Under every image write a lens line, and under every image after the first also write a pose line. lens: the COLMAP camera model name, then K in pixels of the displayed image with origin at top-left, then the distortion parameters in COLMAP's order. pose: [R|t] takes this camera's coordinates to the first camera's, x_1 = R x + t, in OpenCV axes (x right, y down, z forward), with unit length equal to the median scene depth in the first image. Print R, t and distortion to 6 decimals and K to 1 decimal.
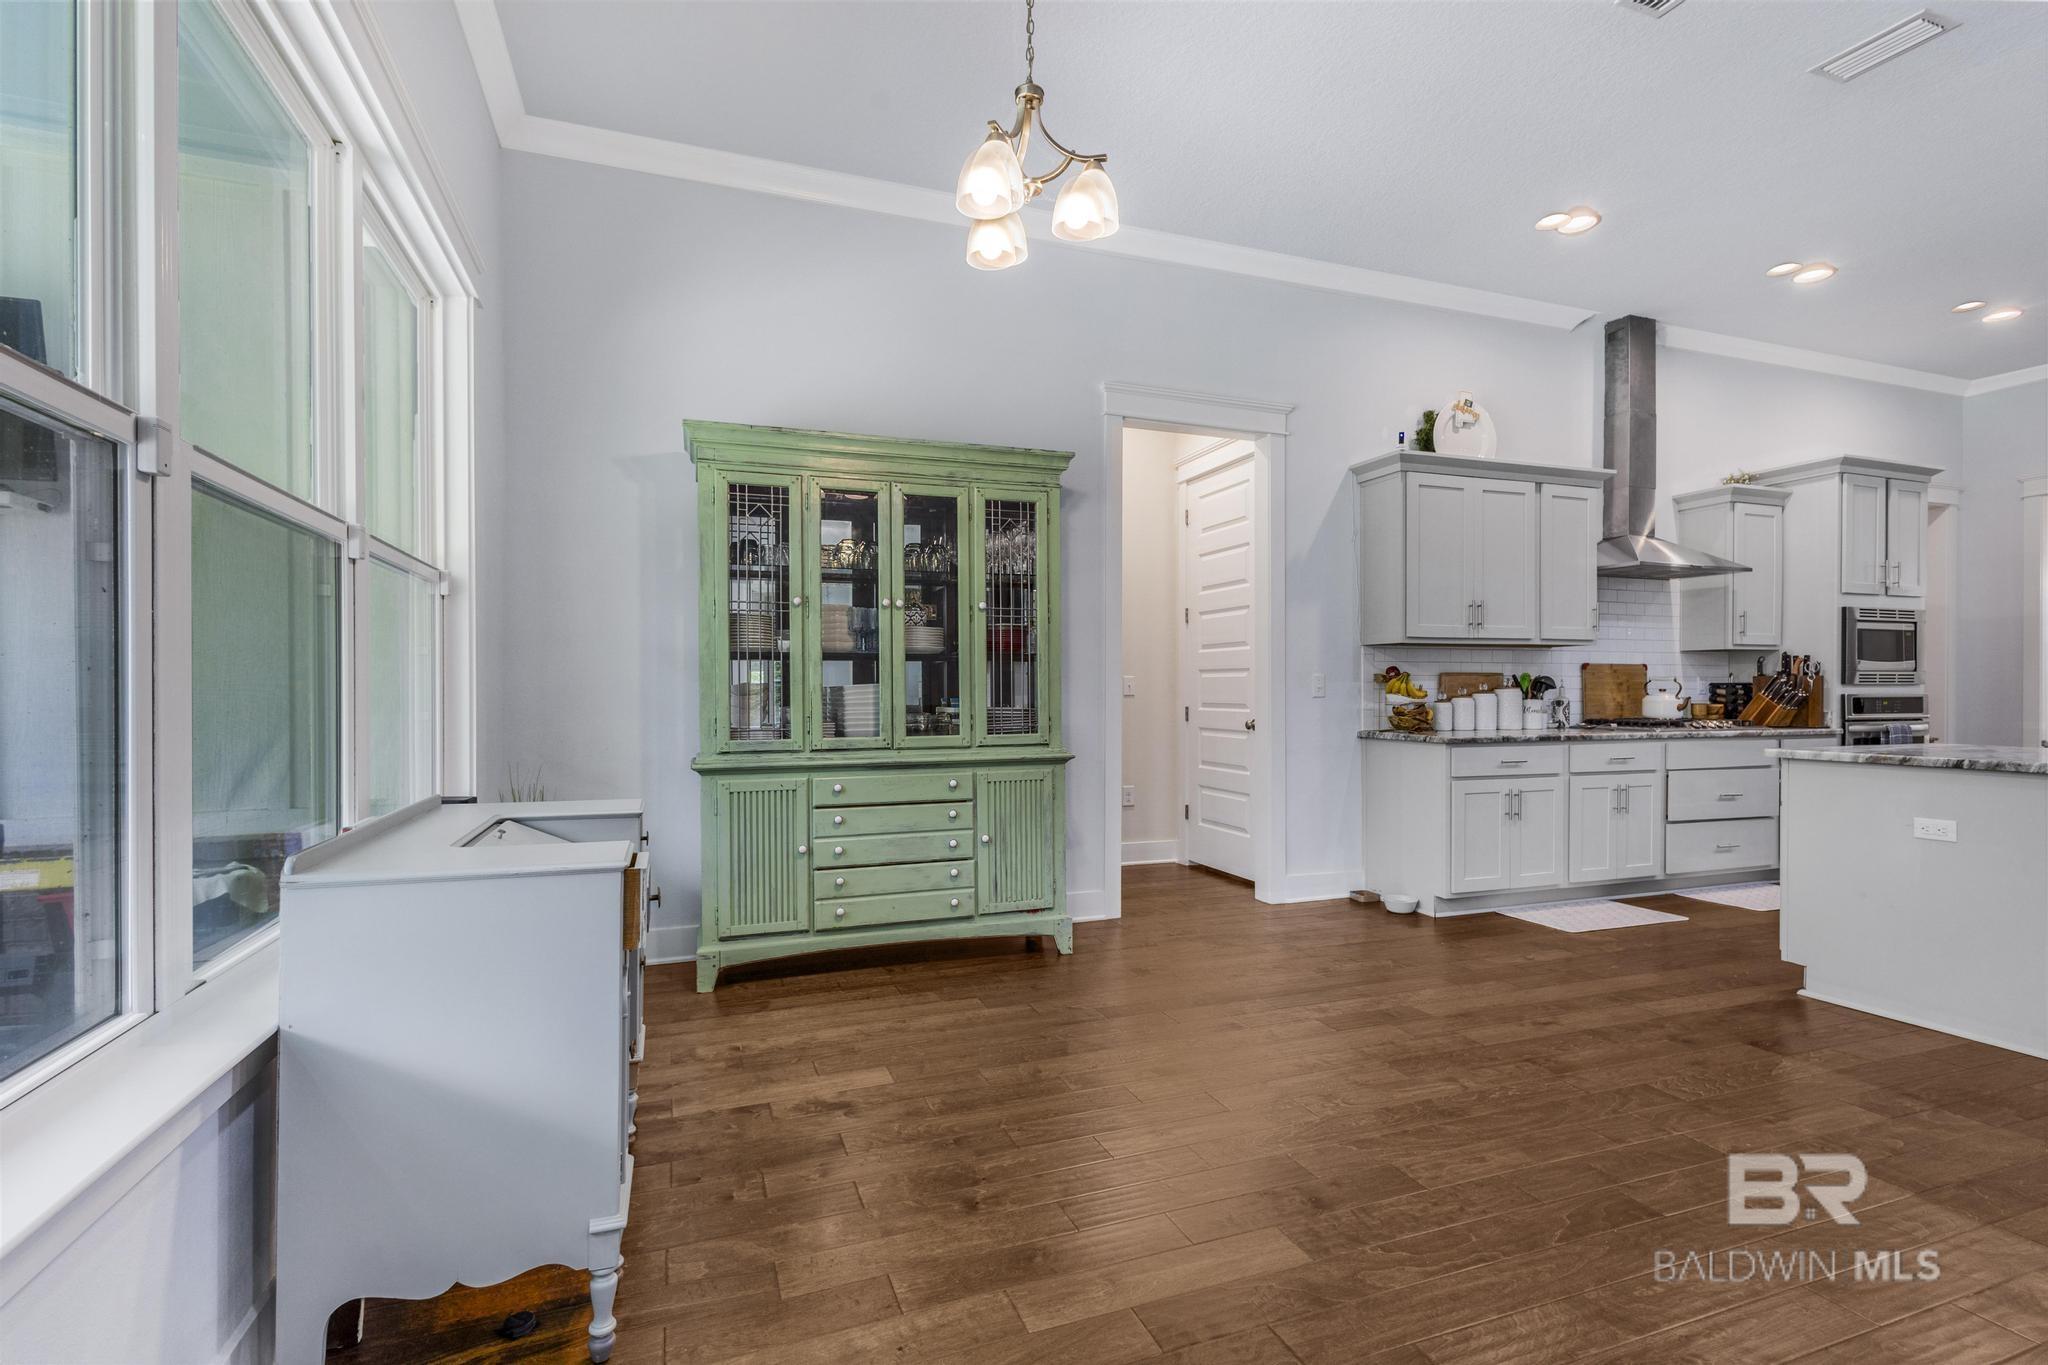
lens RADIAL K [[956.6, 0, 1025.6], [0, 956.6, 696.2], [0, 0, 1]] dist [0.014970, -0.003166]
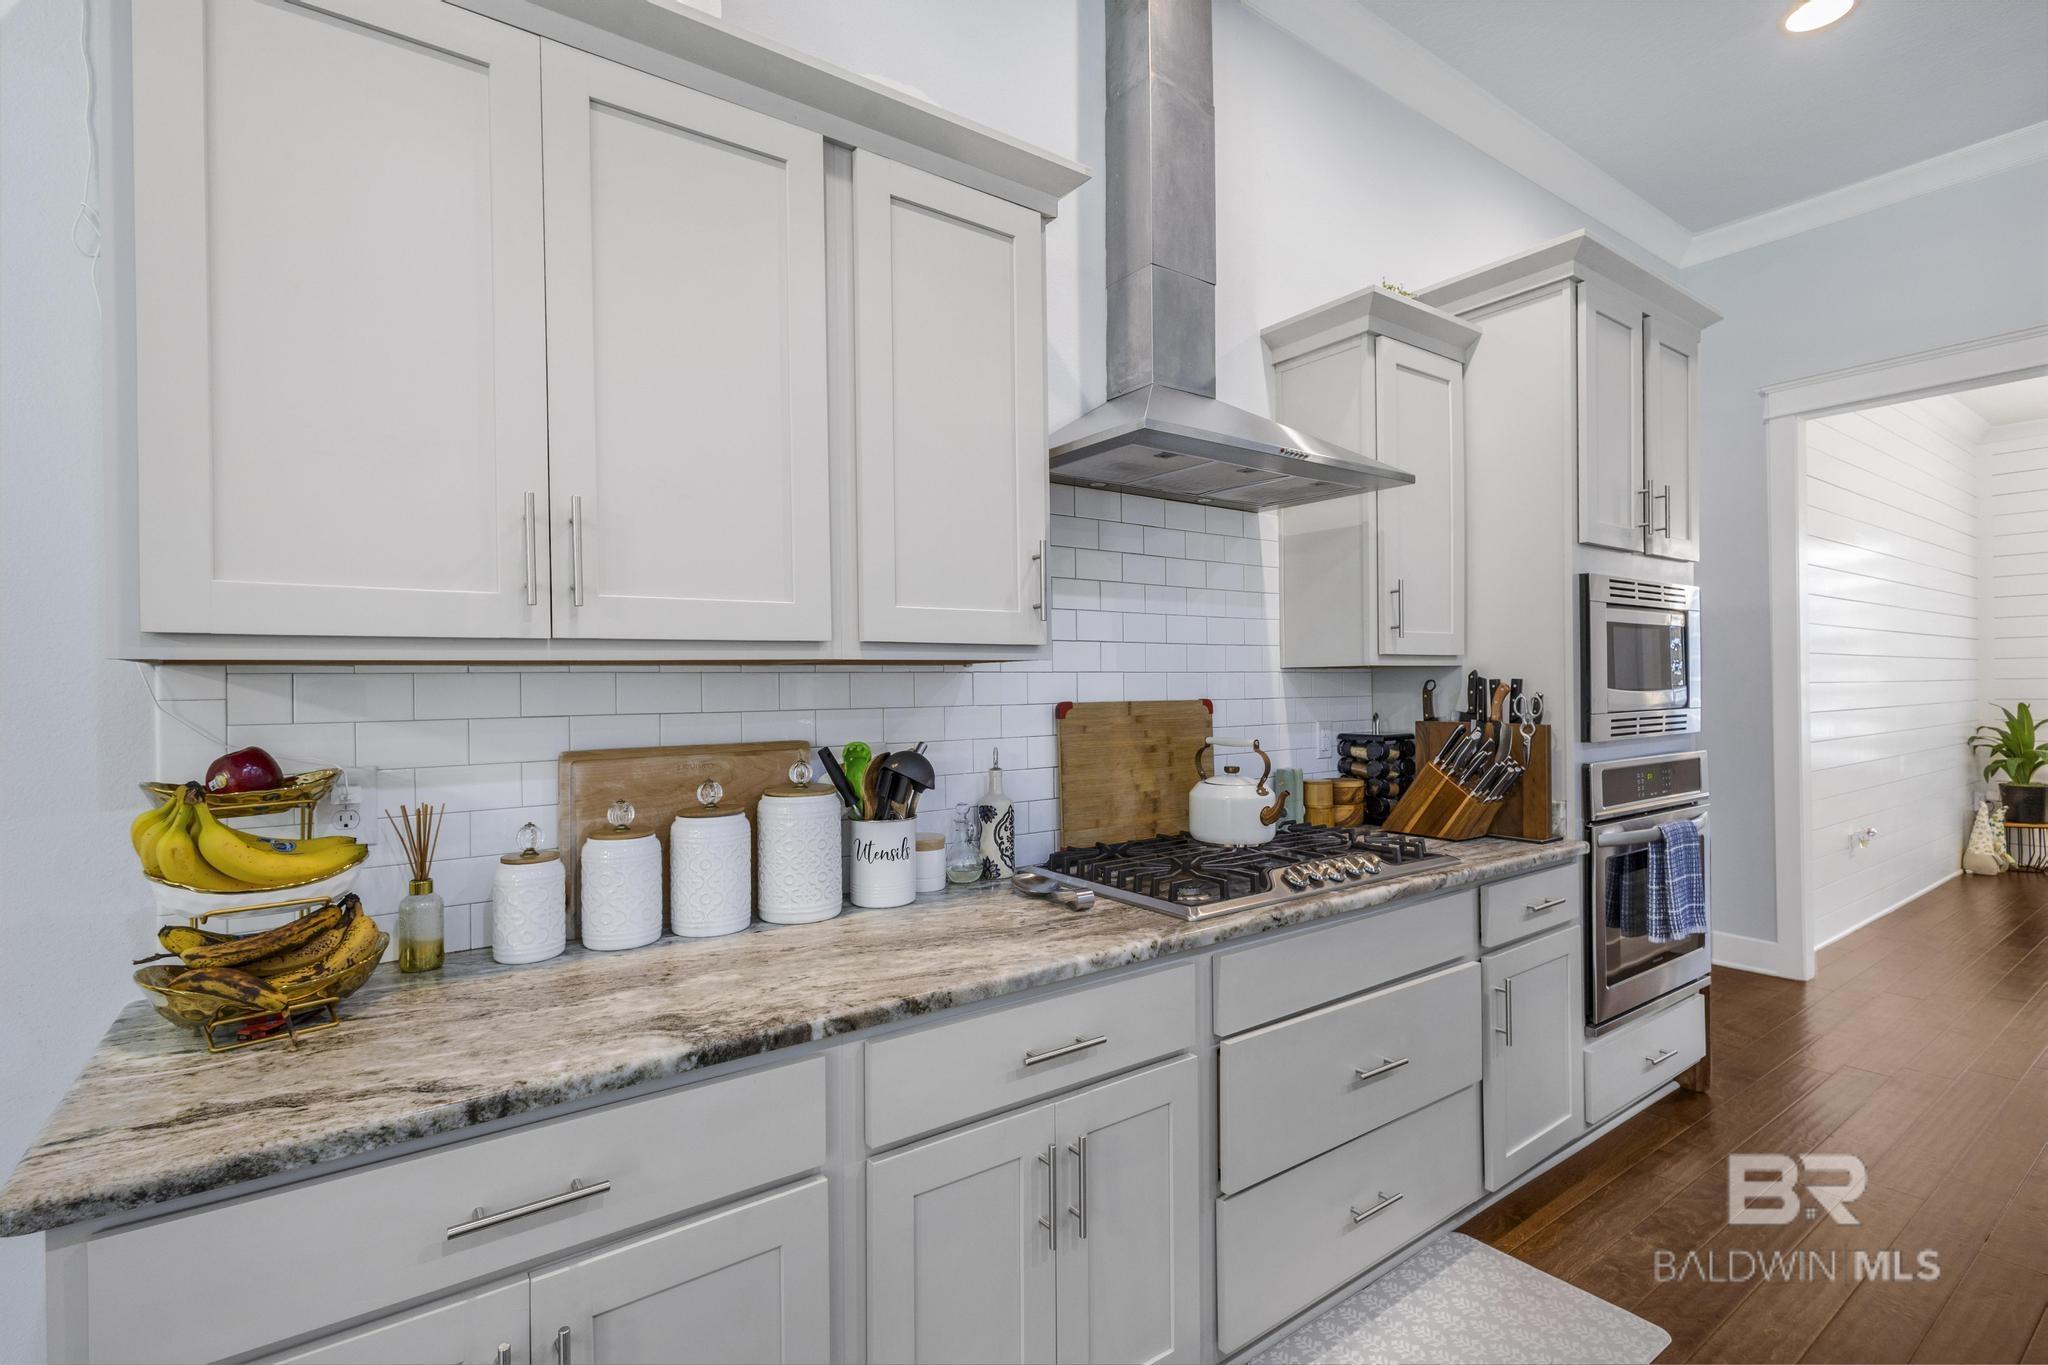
lens RADIAL K [[956.6, 0, 1023.3], [0, 956.6, 682.6], [0, 0, 1]] dist [0.014970, -0.003166]
pose [[0.961821, -0.008350, 0.273552, 0.472487], [0.010937, 0.999909, -0.007935, -0.040870], [-0.273461, 0.010624, 0.961825, 0.642761]]
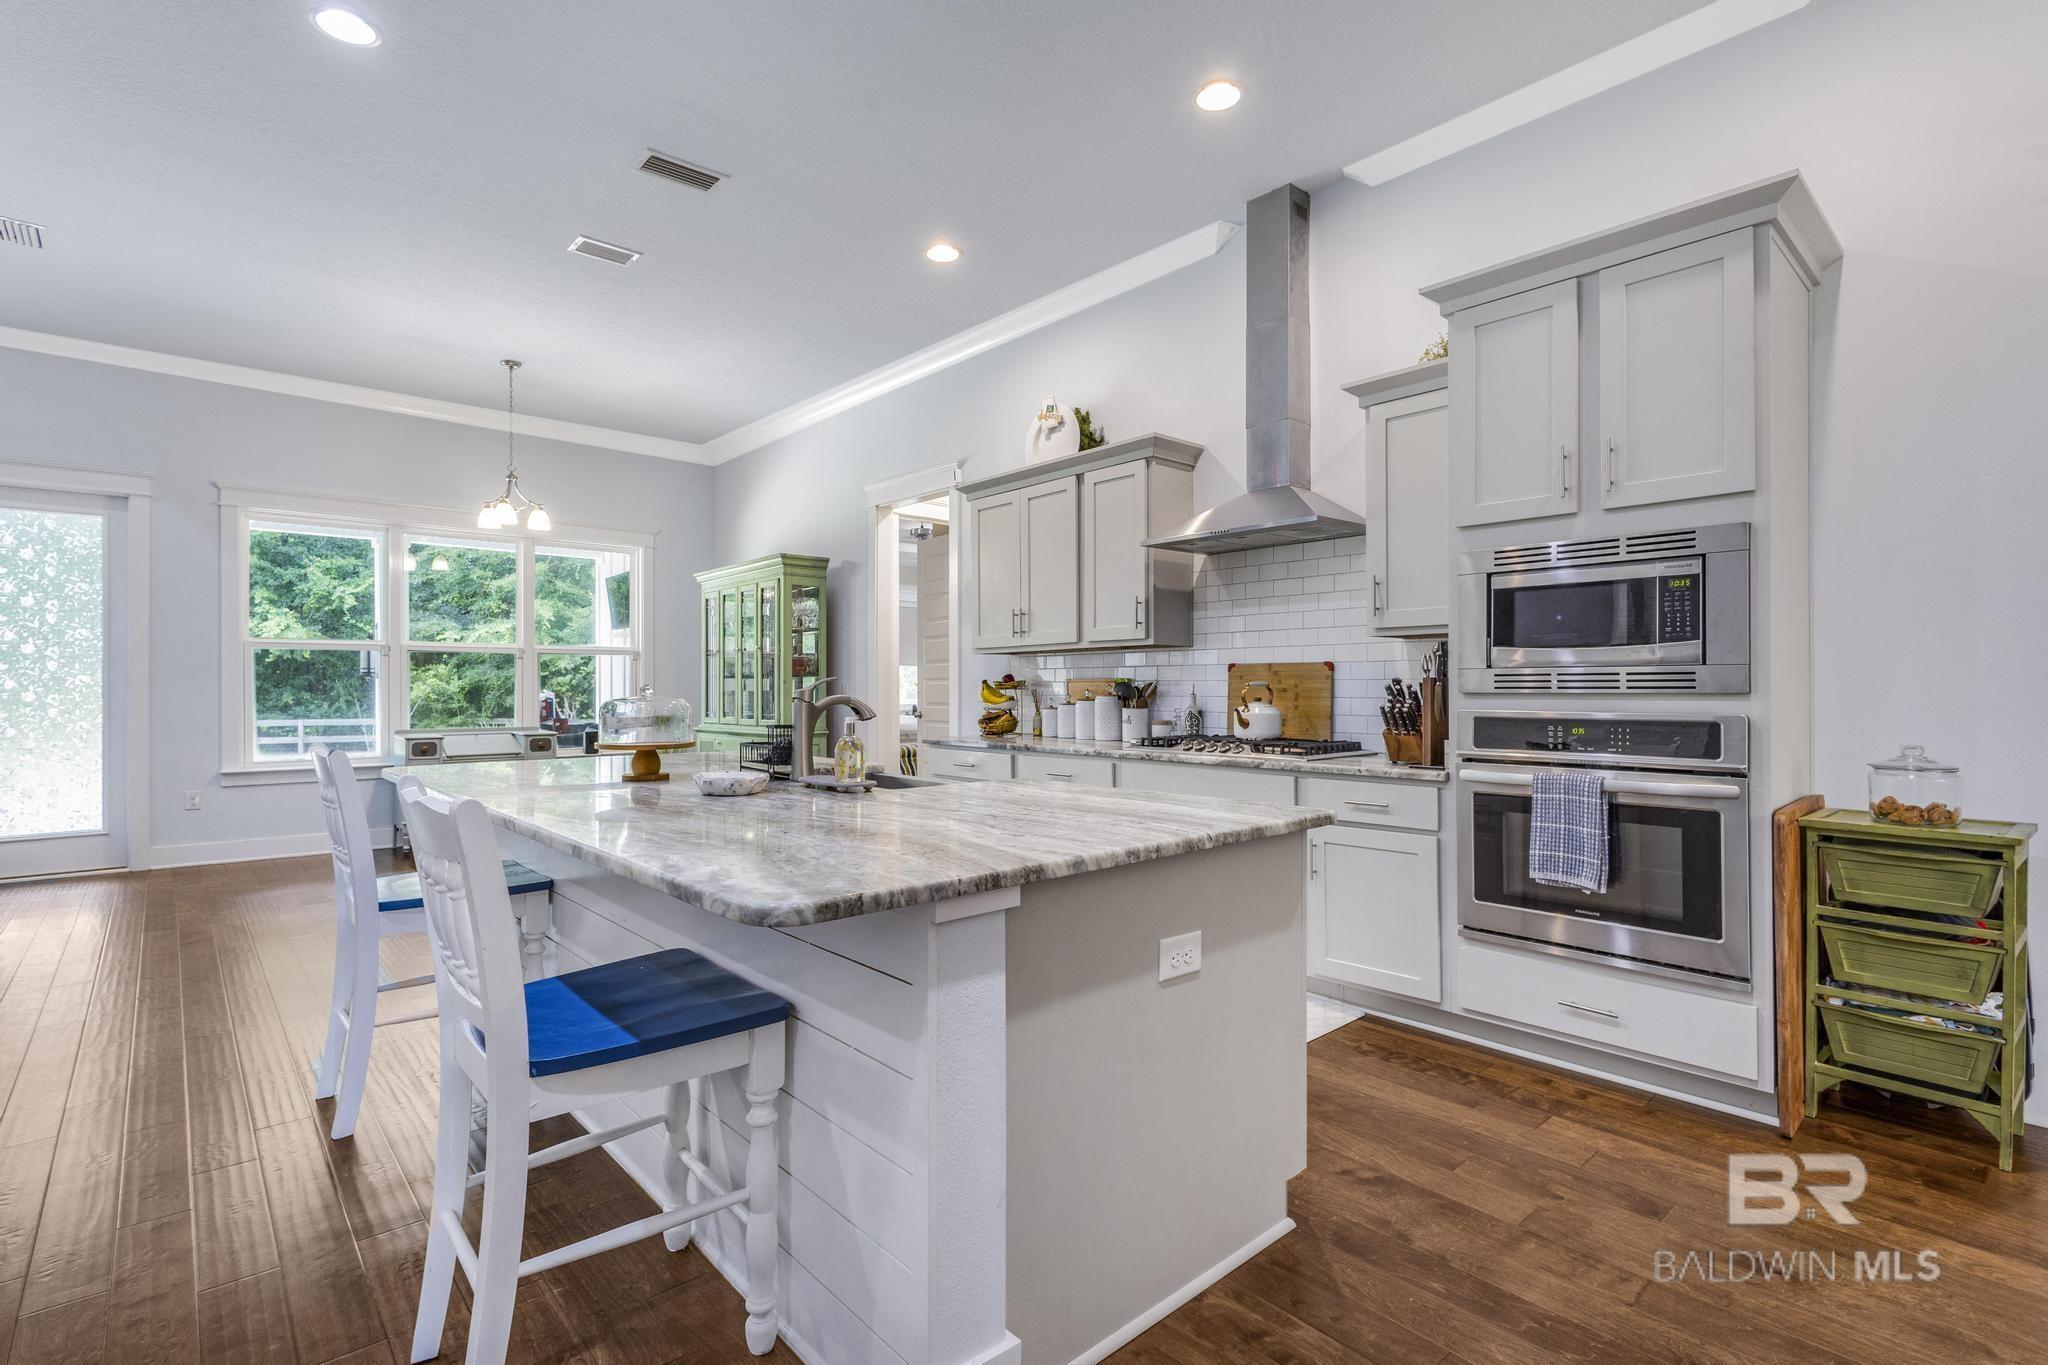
lens RADIAL K [[956.6, 0, 1012.9], [0, 956.6, 683.0], [0, 0, 1]] dist [0.014970, -0.003166]
pose [[0.357437, -0.003668, -0.933930, 1.285634], [-0.001714, 0.999988, -0.004583, -0.015323], [0.933935, 0.003239, 0.357427, 0.573297]]
